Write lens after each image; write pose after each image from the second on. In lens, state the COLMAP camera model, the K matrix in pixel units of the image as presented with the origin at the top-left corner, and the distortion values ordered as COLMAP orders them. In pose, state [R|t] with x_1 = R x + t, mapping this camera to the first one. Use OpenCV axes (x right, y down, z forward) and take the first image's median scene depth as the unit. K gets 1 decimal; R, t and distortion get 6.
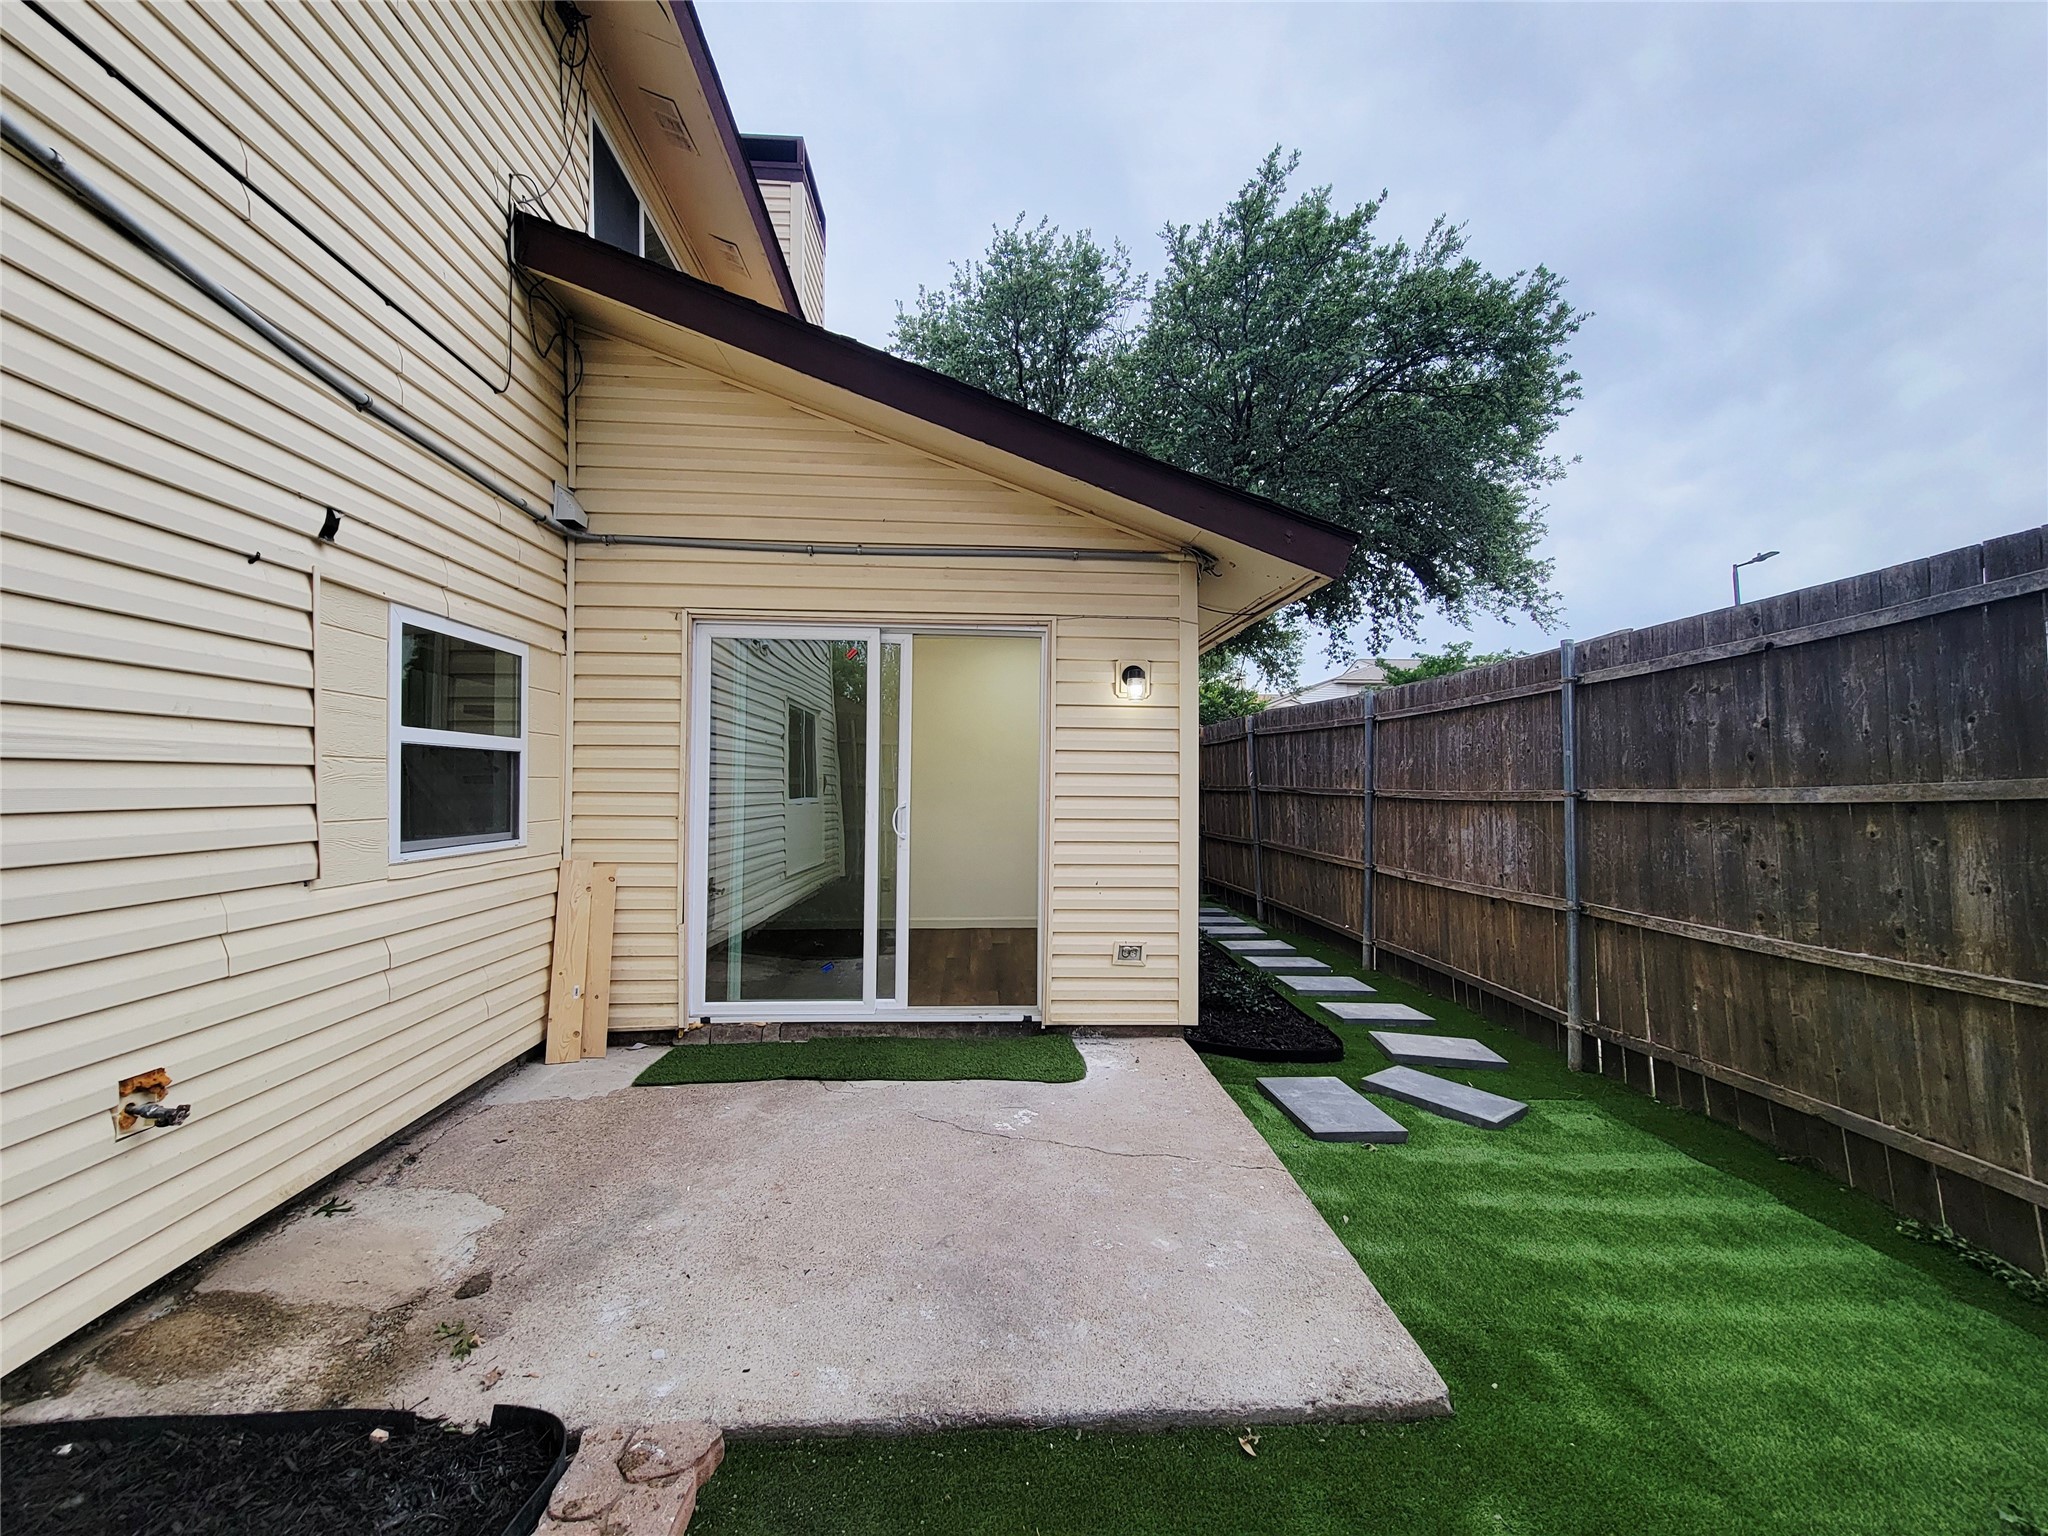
lens RADIAL K [[834.8, 0, 1029.4], [0, 834.8, 769.1], [0, 0, 1]] dist [-0.001646, -0.000411]
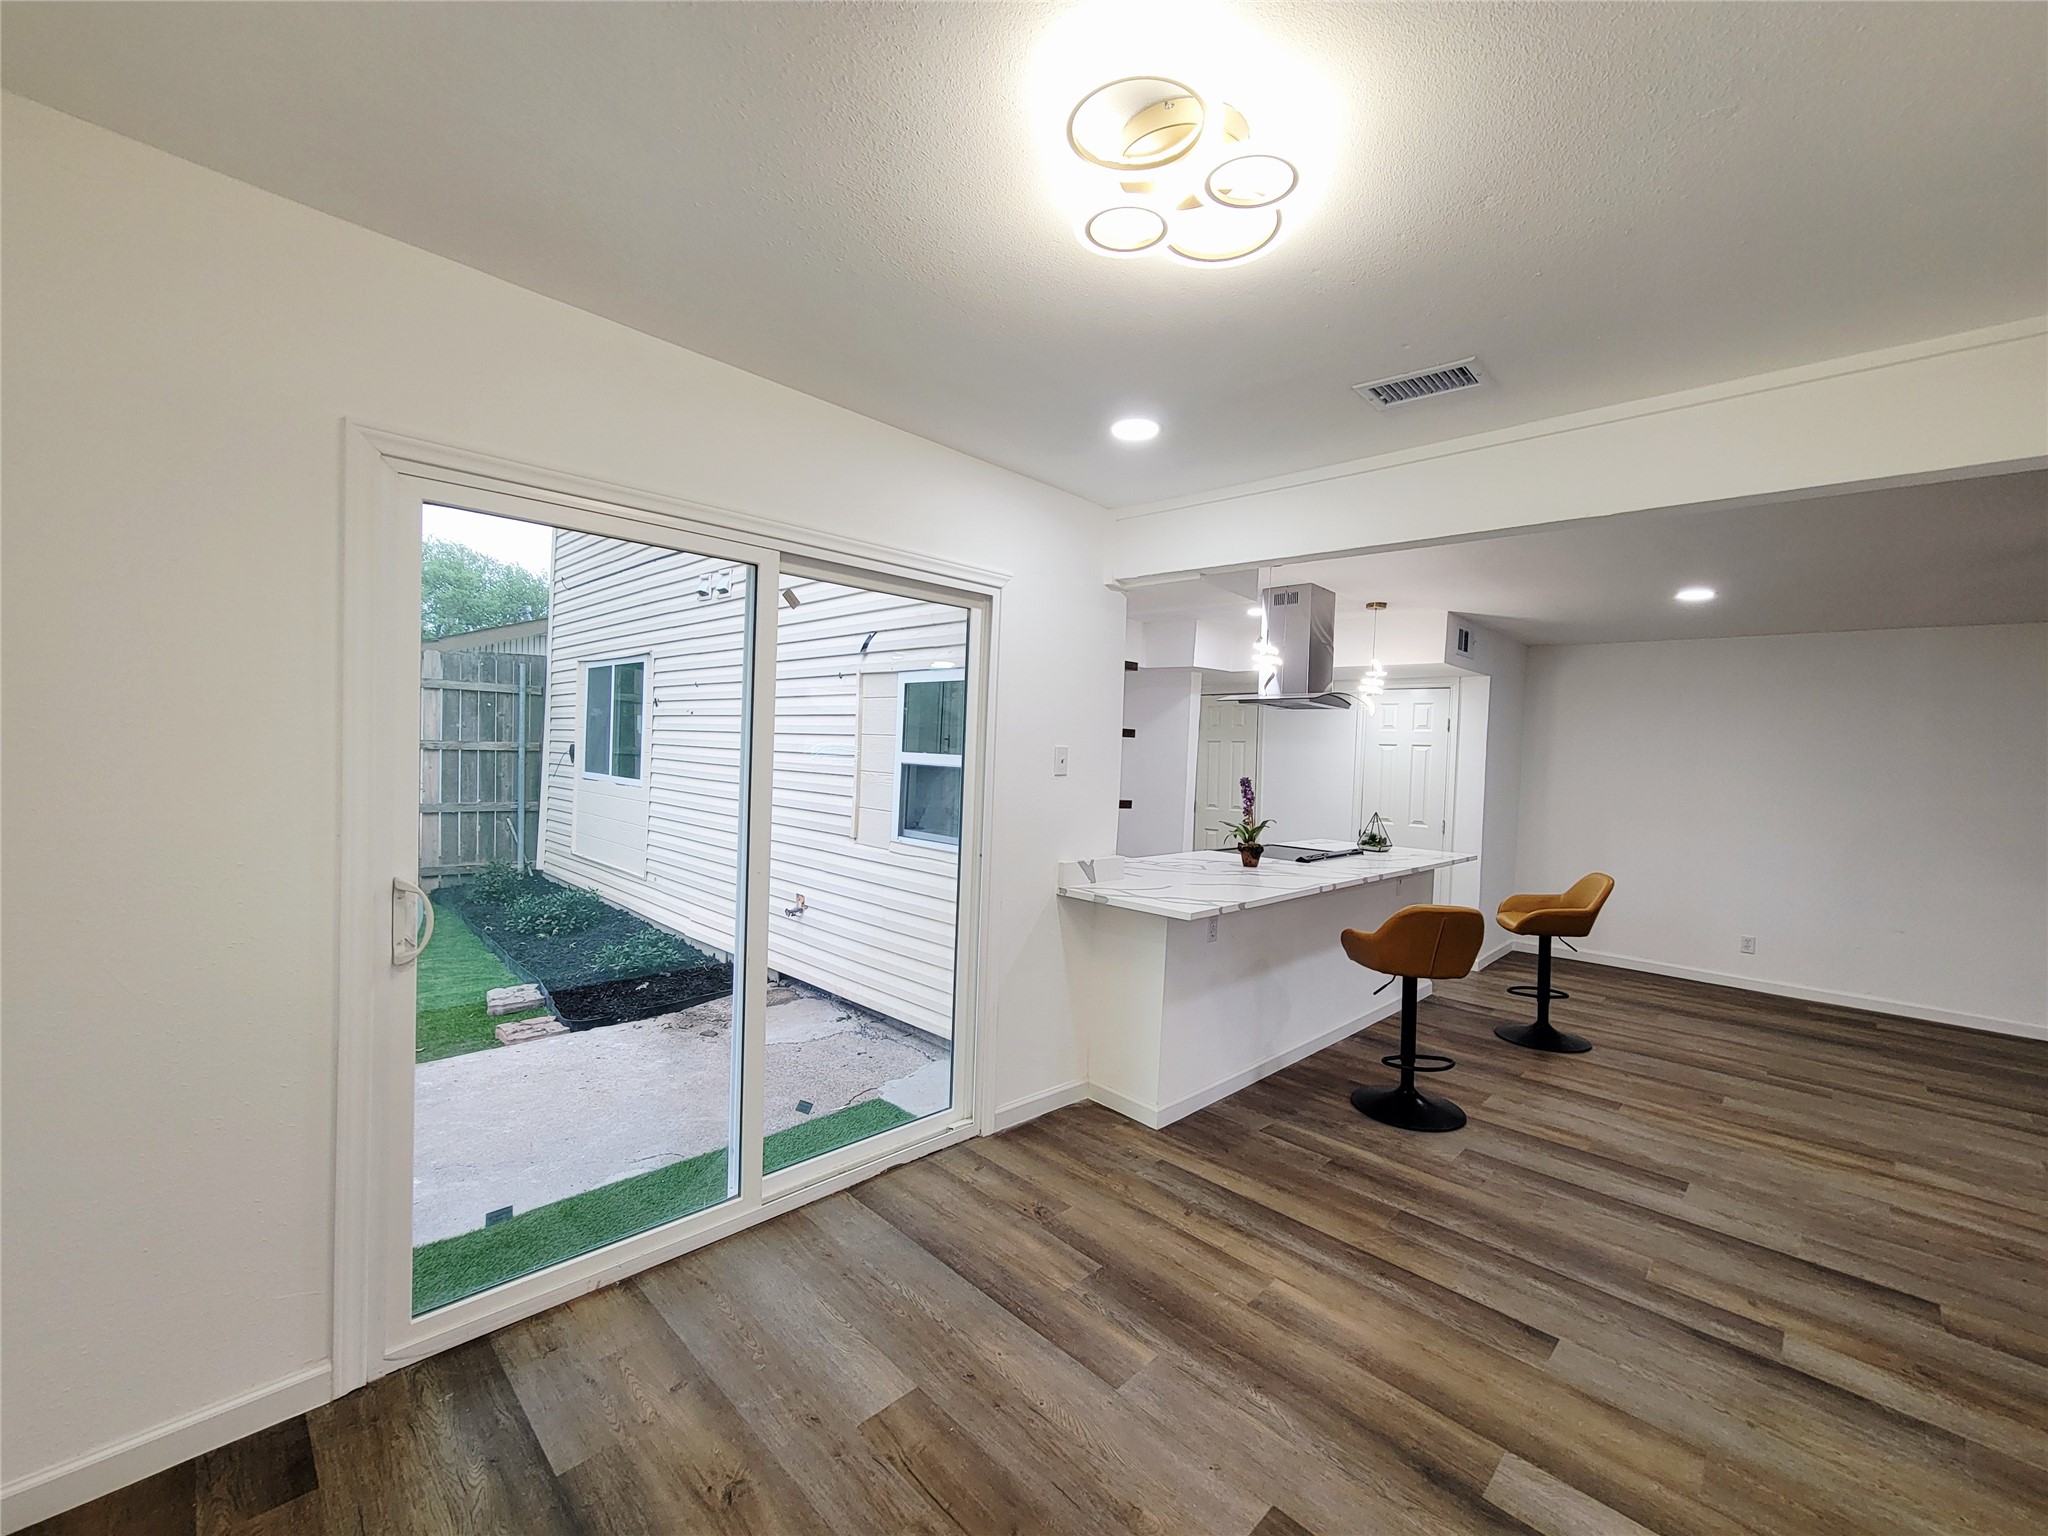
lens RADIAL K [[834.8, 0, 1031.8], [0, 834.8, 769.6], [0, 0, 1]] dist [-0.001646, -0.000411]
pose [[-0.744588, -0.017584, -0.667293, 0.079730], [-0.031963, 0.999446, 0.009329, -0.041568], [0.666759, 0.028275, -0.744737, 2.282967]]
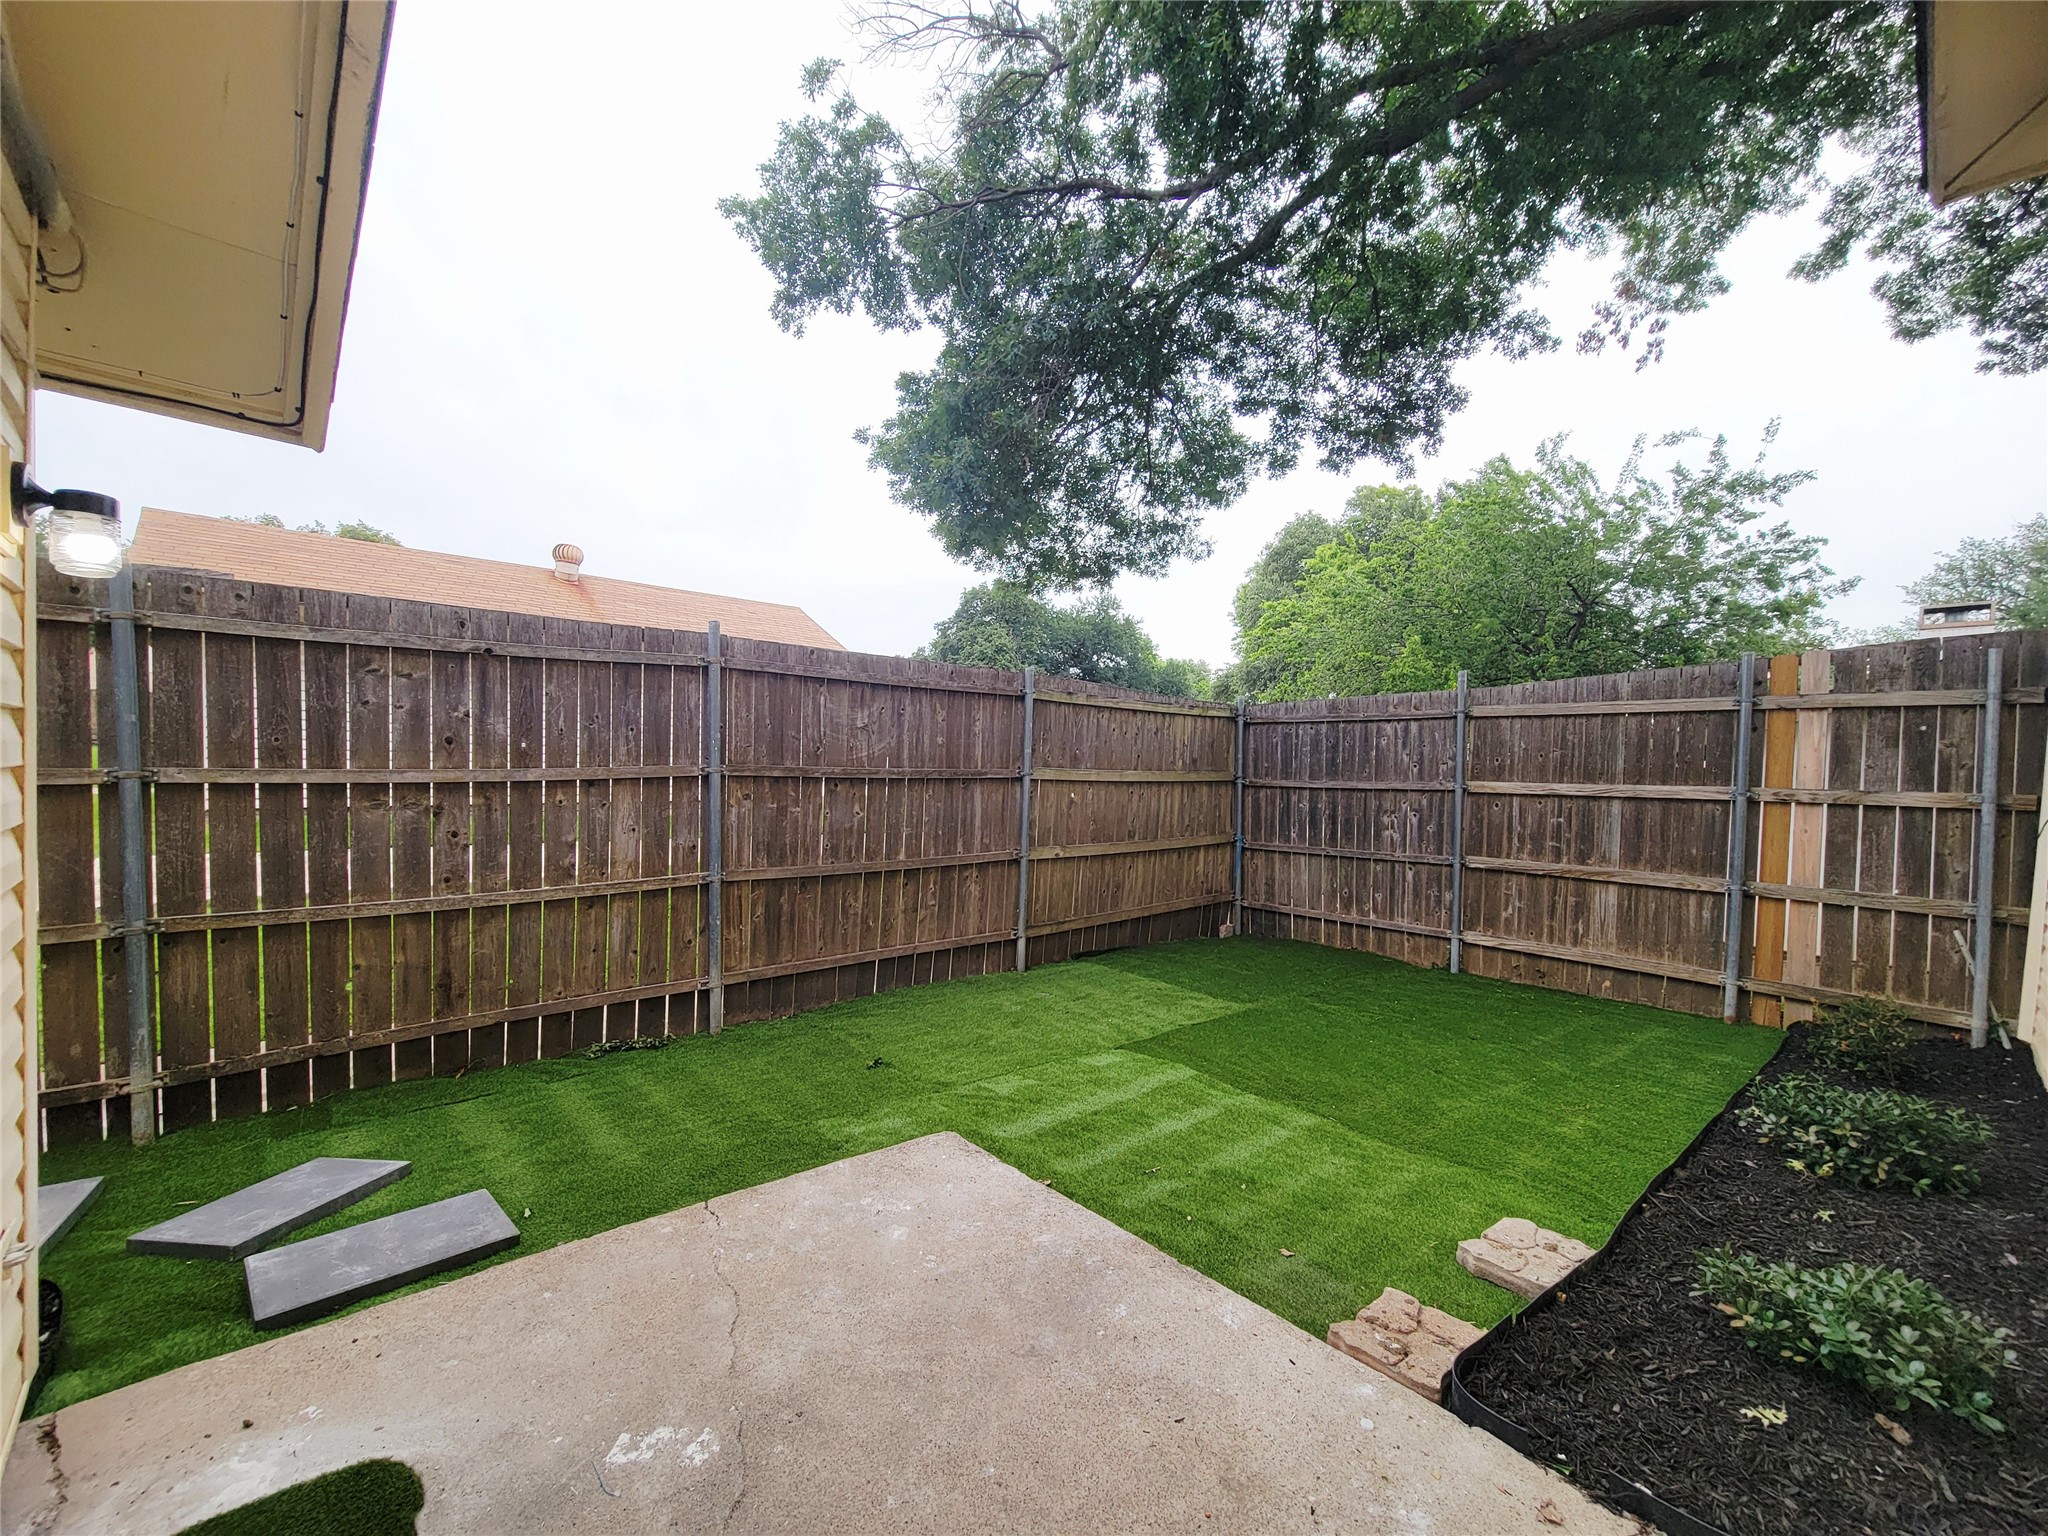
lens RADIAL K [[834.8, 0, 1032.5], [0, 834.8, 766.5], [0, 0, 1]] dist [-0.001646, -0.000411]
pose [[-0.628375, -0.032042, 0.777251, -0.624837], [-0.046595, 0.998908, 0.003510, -0.025245], [-0.776514, -0.034010, -0.629181, 1.303481]]
